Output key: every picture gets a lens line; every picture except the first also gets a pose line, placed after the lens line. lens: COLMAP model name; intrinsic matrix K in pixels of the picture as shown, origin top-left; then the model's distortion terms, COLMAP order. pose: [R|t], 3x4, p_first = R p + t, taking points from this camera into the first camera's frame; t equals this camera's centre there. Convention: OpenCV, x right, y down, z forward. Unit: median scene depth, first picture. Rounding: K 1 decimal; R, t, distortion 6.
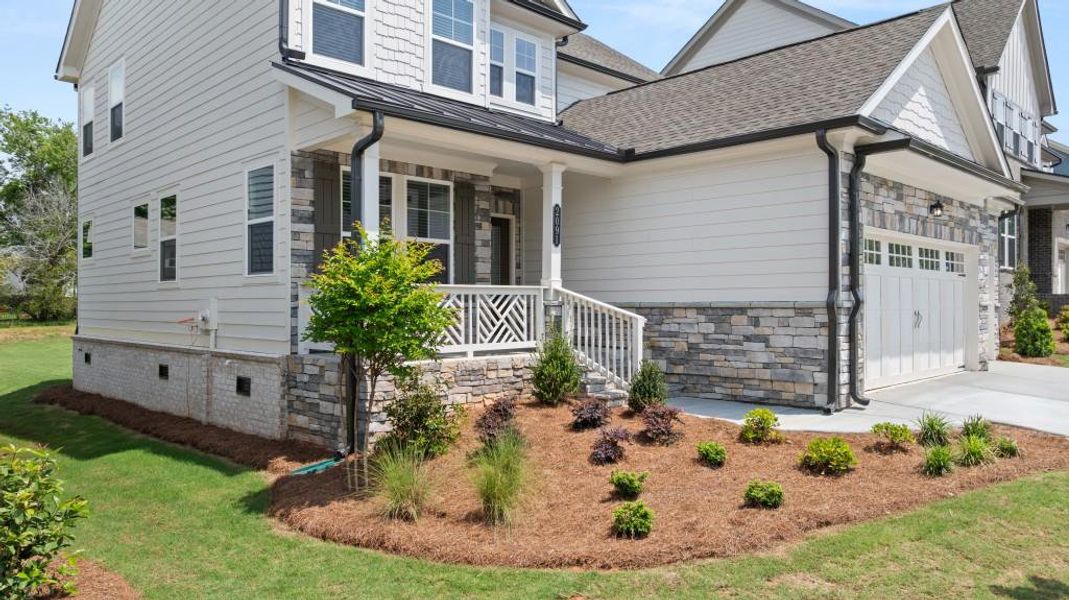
lens RADIAL K [[740.4, 0, 535.0], [0, 740.4, 298.4], [0, 0, 1]] dist [-0.002095, 0.000266]
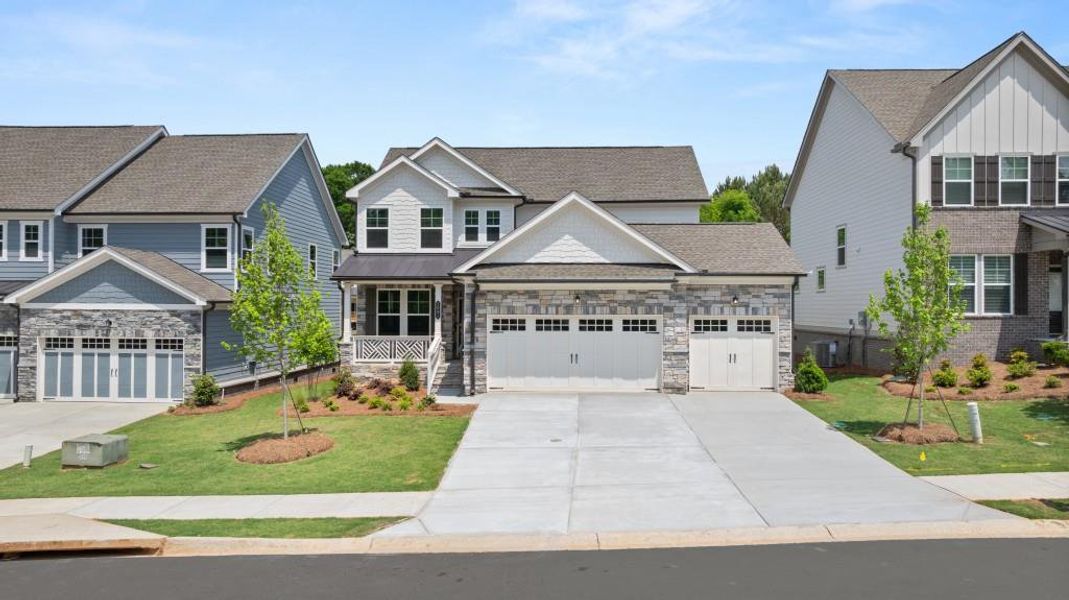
lens RADIAL K [[740.4, 0, 534.3], [0, 740.4, 302.7], [0, 0, 1]] dist [-0.002095, 0.000266]
pose [[0.668606, -0.001275, -0.743616, 2.143427], [-0.001688, 0.999993, -0.003232, -0.125723], [0.743615, 0.003416, 0.668599, -0.359353]]
